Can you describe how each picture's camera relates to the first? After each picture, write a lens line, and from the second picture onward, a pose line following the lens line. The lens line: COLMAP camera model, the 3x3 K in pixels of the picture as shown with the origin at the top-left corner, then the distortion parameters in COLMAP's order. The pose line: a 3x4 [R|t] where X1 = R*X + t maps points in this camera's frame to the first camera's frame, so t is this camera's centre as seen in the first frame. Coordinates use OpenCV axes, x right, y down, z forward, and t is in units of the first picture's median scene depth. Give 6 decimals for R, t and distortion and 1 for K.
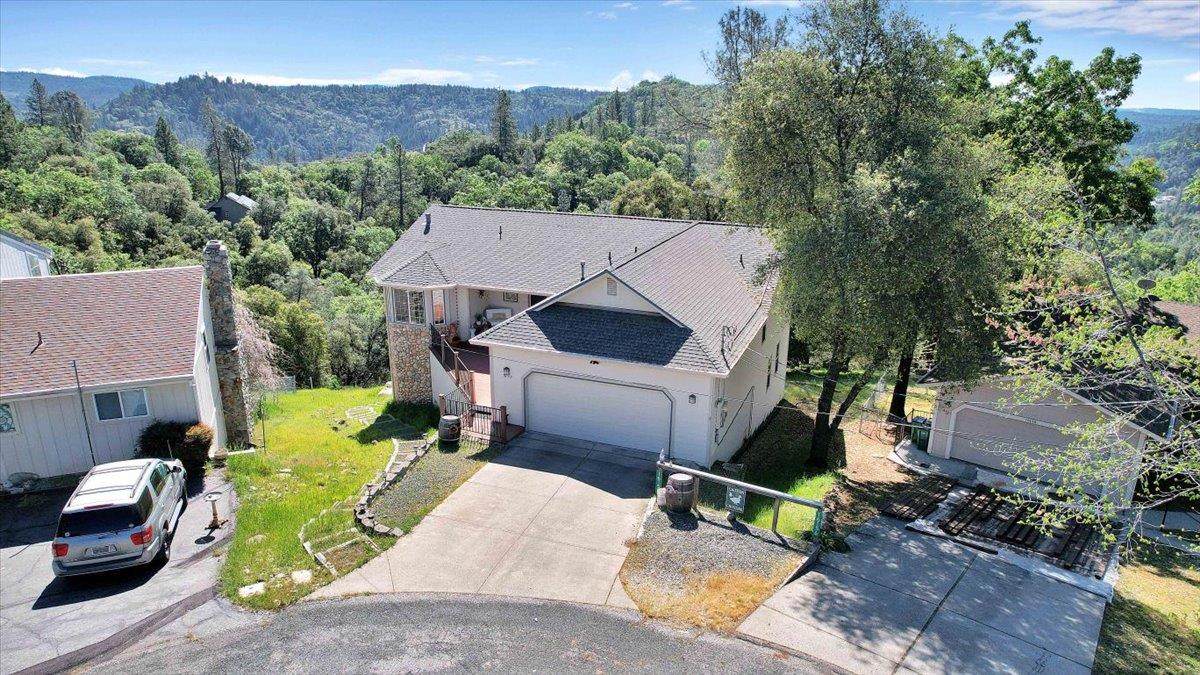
lens RADIAL K [[777.2, 0, 599.1], [0, 777.2, 339.2], [0, 0, 1]] dist [-0.059633, 0.042650]
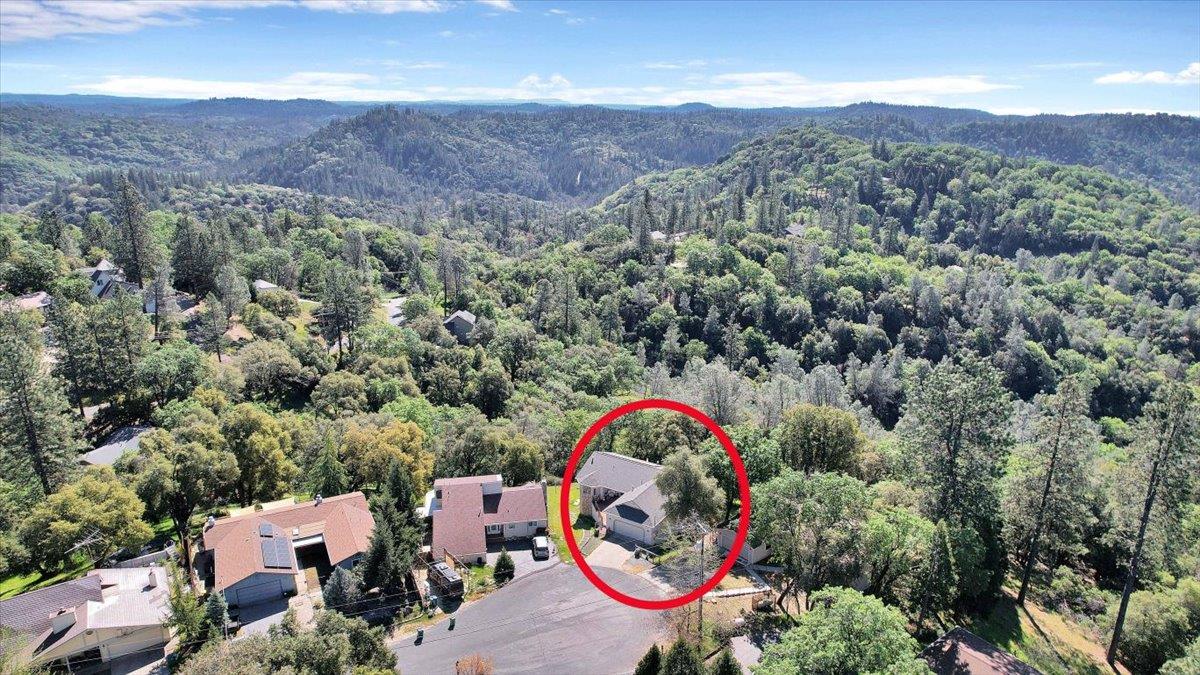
lens RADIAL K [[777.2, 0, 597.1], [0, 777.2, 337.5], [0, 0, 1]] dist [-0.059633, 0.042650]
pose [[0.981557, 0.043395, -0.186179, 0.052387], [-0.046545, 0.998837, -0.012580, -0.083441], [0.185417, 0.021013, 0.982435, -0.301974]]
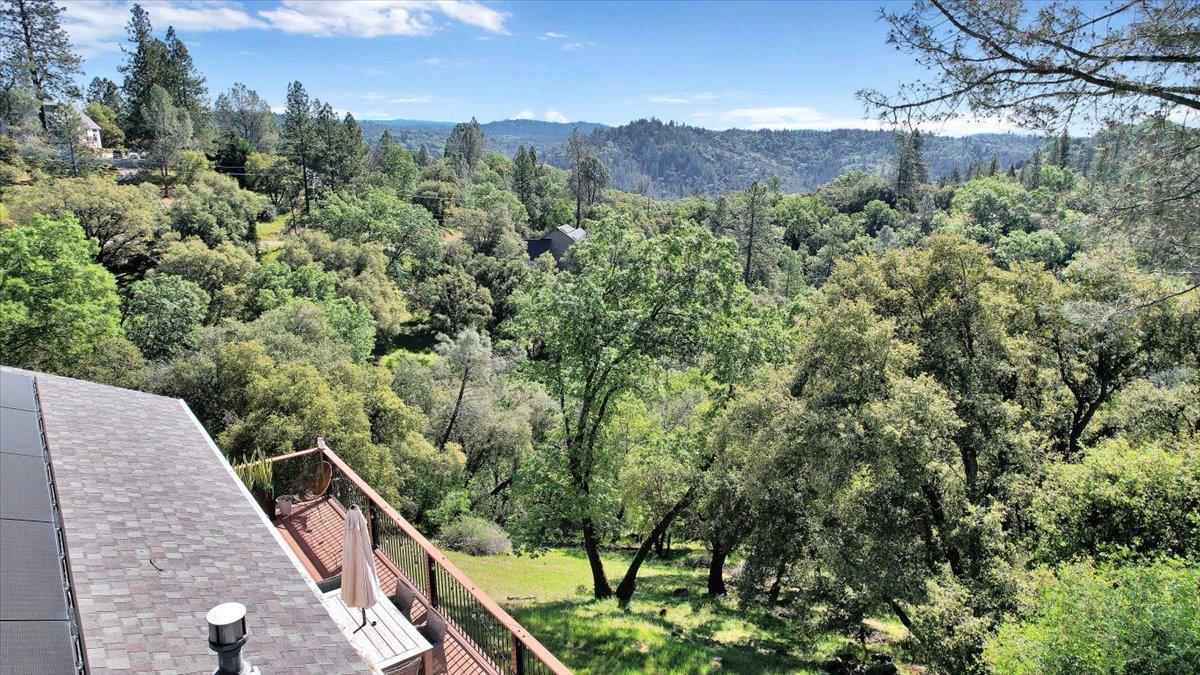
lens RADIAL K [[777.2, 0, 598.3], [0, 777.2, 334.6], [0, 0, 1]] dist [-0.059633, 0.042650]
pose [[0.863048, 0.124411, -0.489561, 0.024675], [-0.153576, 0.987941, -0.019678, -0.027973], [0.481209, 0.092168, 0.871747, 0.125429]]
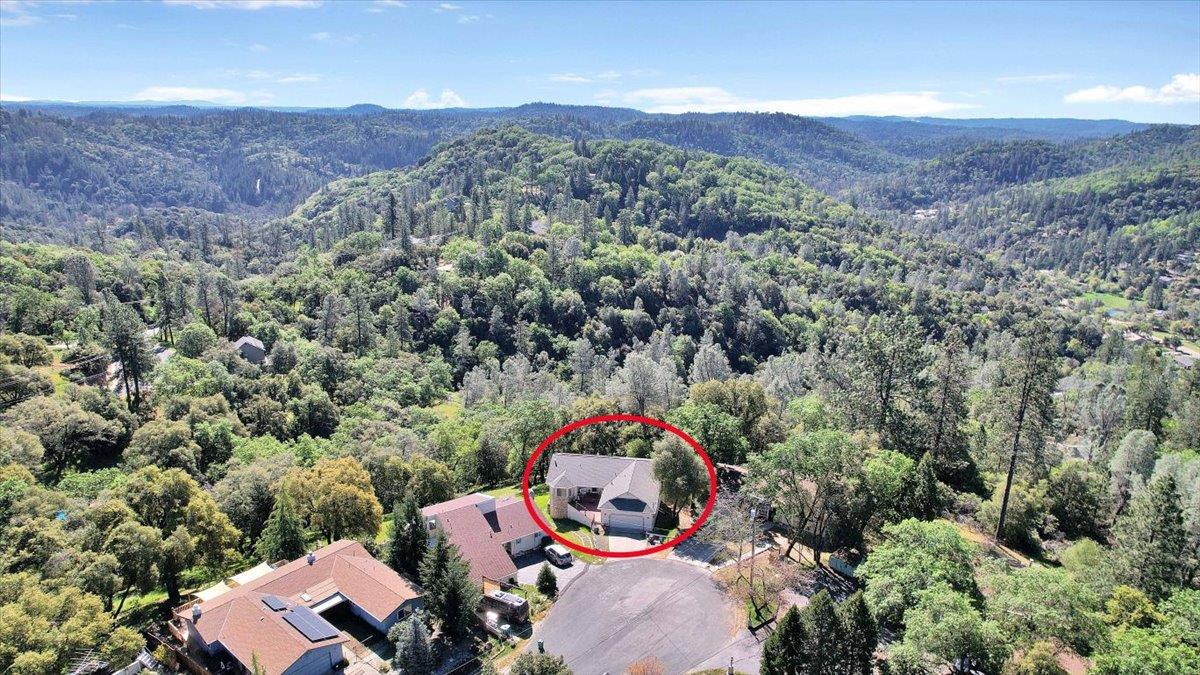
lens RADIAL K [[777.2, 0, 602.5], [0, 777.2, 337.7], [0, 0, 1]] dist [-0.059633, 0.042650]
pose [[0.975947, -0.069497, 0.206634, -0.088304], [0.072790, 0.997312, -0.008368, -0.084053], [-0.205497, 0.023208, 0.978382, -0.303239]]
